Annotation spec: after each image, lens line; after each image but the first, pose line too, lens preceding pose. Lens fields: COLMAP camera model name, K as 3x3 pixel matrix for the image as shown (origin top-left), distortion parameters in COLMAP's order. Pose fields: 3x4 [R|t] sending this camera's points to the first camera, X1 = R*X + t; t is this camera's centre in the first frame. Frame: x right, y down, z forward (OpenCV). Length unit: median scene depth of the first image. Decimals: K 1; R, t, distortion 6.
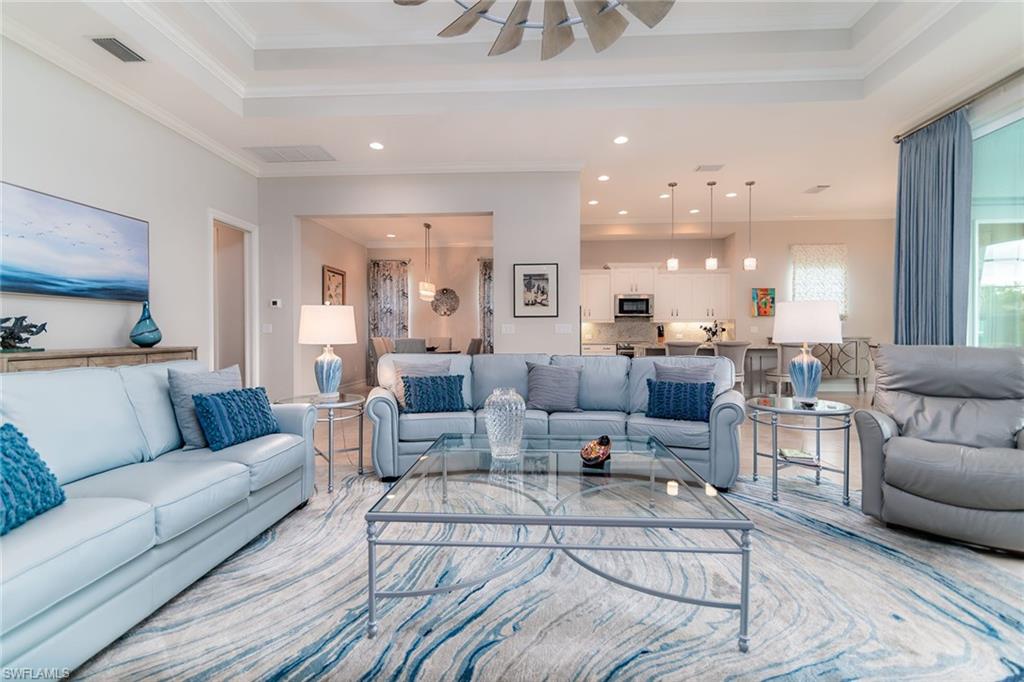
lens RADIAL K [[464.3, 0, 511.9], [0, 464.3, 341.5], [0, 0, 1]] dist [-0.000638, 0.003541]
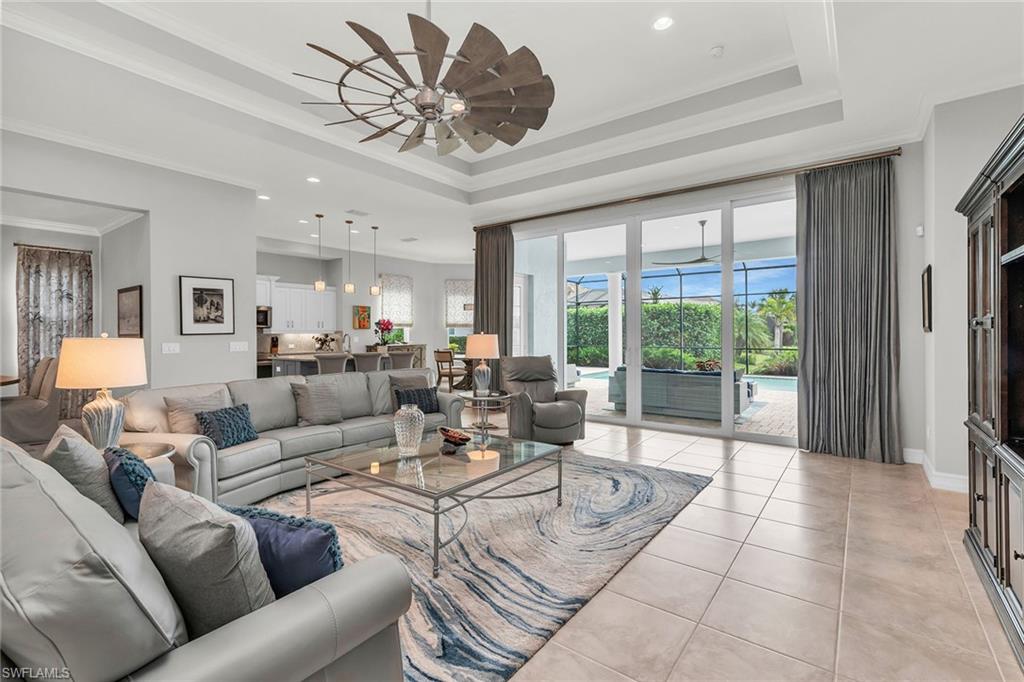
lens RADIAL K [[464.3, 0, 504.4], [0, 464.3, 334.1], [0, 0, 1]] dist [-0.000638, 0.003541]
pose [[0.565495, -0.004694, 0.824738, -0.378507], [0.016183, 0.999854, -0.005406, -0.038836], [-0.824593, 0.016404, 0.565489, -0.014514]]
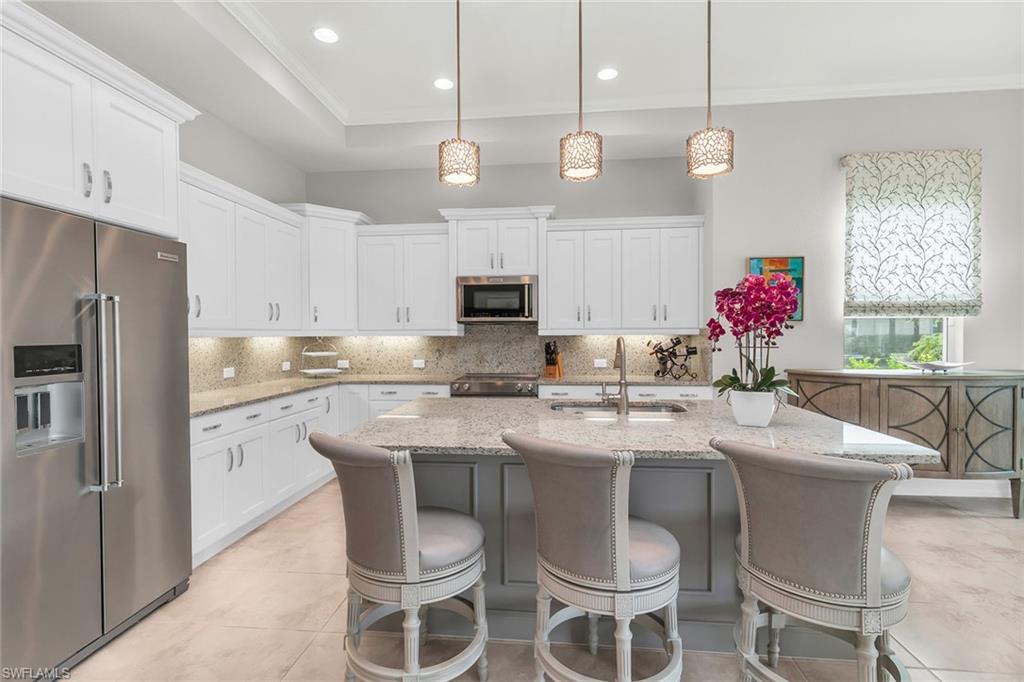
lens RADIAL K [[484.9, 0, 507.9], [0, 484.9, 345.3], [0, 0, 1]] dist [-0.000755, 0.001497]
pose [[0.999021, -0.001989, -0.044200, 0.443606], [0.002265, 0.999978, 0.006189, -0.050975], [0.044186, -0.006283, 0.999004, 0.764229]]
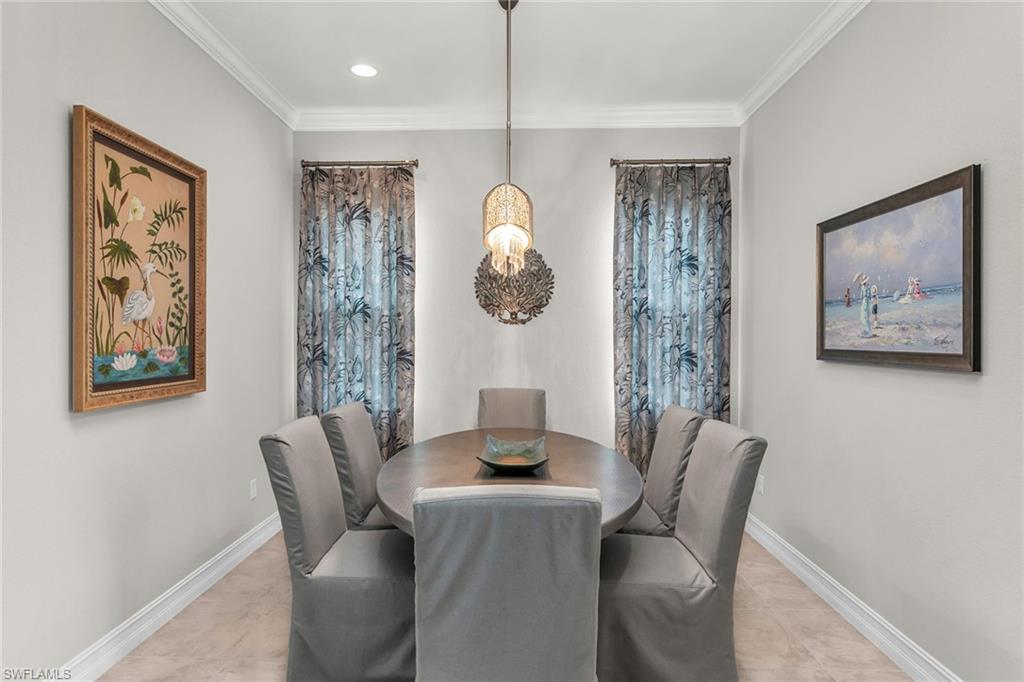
lens RADIAL K [[549.1, 0, 512.8], [0, 549.1, 340.3], [0, 0, 1]] dist [-0.001856, -0.001171]
pose [[0.999597, -0.002592, 0.028274, -0.257378], [0.002769, 0.999977, -0.006214, -0.063743], [-0.028257, 0.006290, 0.999581, 0.933591]]
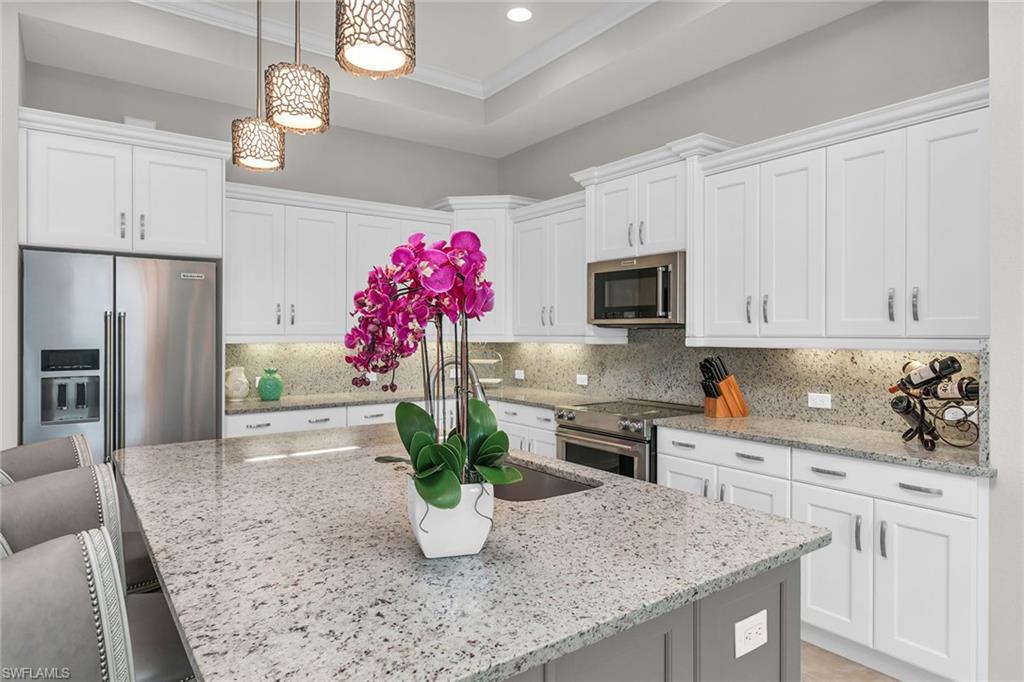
lens RADIAL K [[608.7, 0, 506.9], [0, 608.7, 337.4], [0, 0, 1]] dist [0.003218, -0.005164]
pose [[0.625723, 0.008212, -0.780002, 0.798588], [-0.017050, 0.999850, -0.003151, -0.065180], [0.779859, 0.015271, 0.625769, 1.009422]]
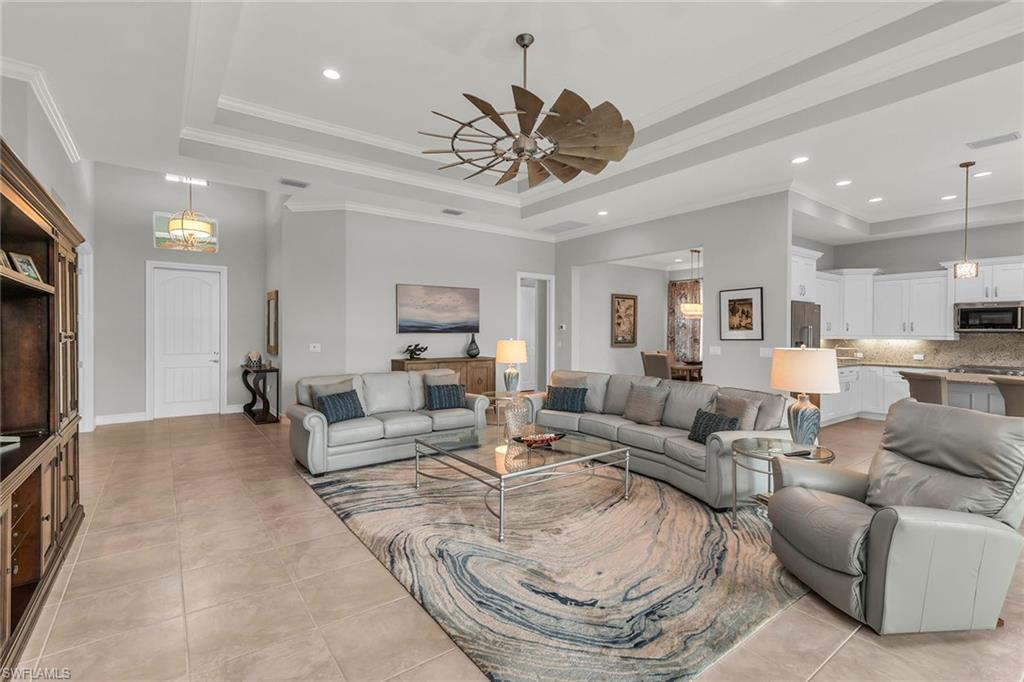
lens RADIAL K [[464.3, 0, 504.3], [0, 464.3, 335.6], [0, 0, 1]] dist [-0.000638, 0.003541]
pose [[0.632994, 0.008599, -0.774109, 0.517674], [-0.016957, 0.999852, -0.002759, -0.050743], [0.773971, 0.014873, 0.633046, -0.062873]]
